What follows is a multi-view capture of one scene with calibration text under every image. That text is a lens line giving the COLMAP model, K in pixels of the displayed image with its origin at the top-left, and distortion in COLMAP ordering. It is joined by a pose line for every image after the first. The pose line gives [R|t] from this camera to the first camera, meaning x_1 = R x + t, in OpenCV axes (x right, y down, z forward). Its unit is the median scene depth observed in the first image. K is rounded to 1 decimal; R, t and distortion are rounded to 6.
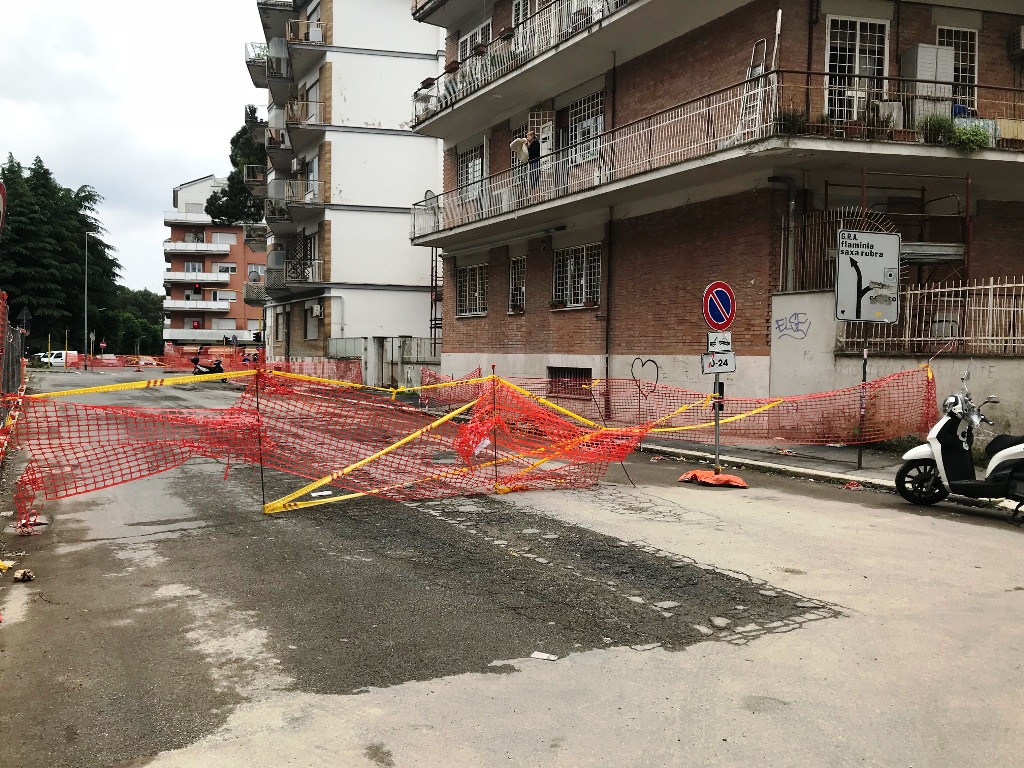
lens RADIAL K [[831.5, 0, 512.0], [0, 831.5, 384.0], [0, 0, 1]] dist [0.054595, -0.069350]
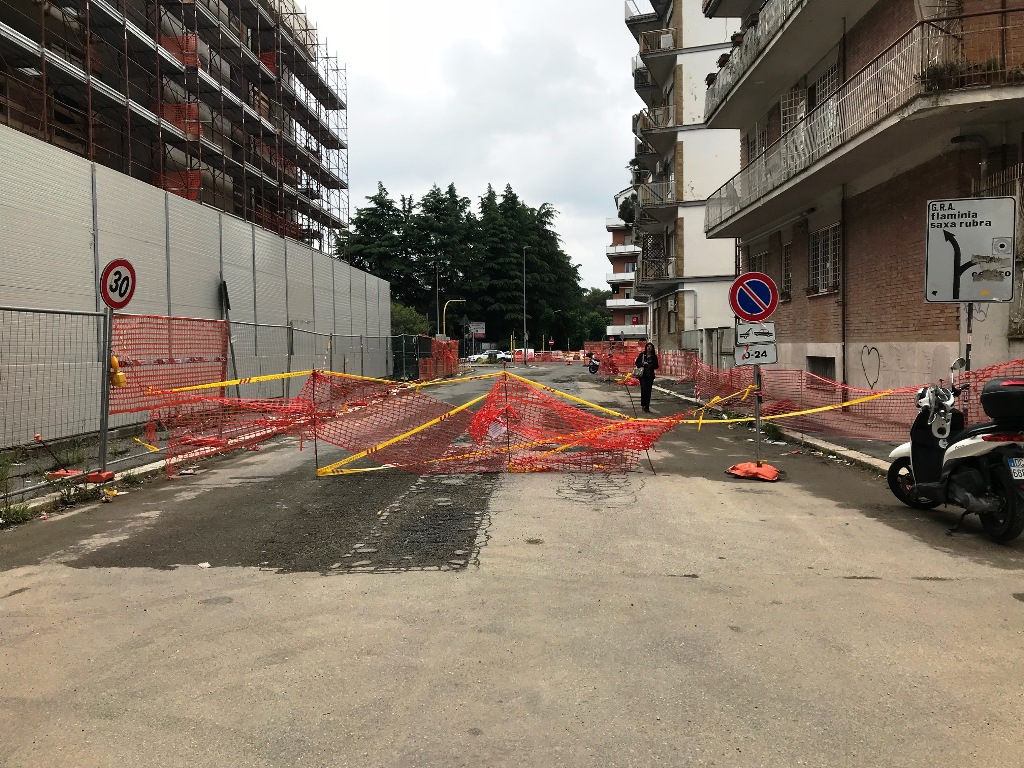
lens RADIAL K [[831.5, 0, 512.0], [0, 831.5, 384.0], [0, 0, 1]] dist [0.054595, -0.069350]
pose [[0.854180, -0.006130, -0.519941, 0.274415], [0.012274, 0.999890, 0.008377, -0.001196], [0.519832, -0.013537, 0.854161, 0.002386]]
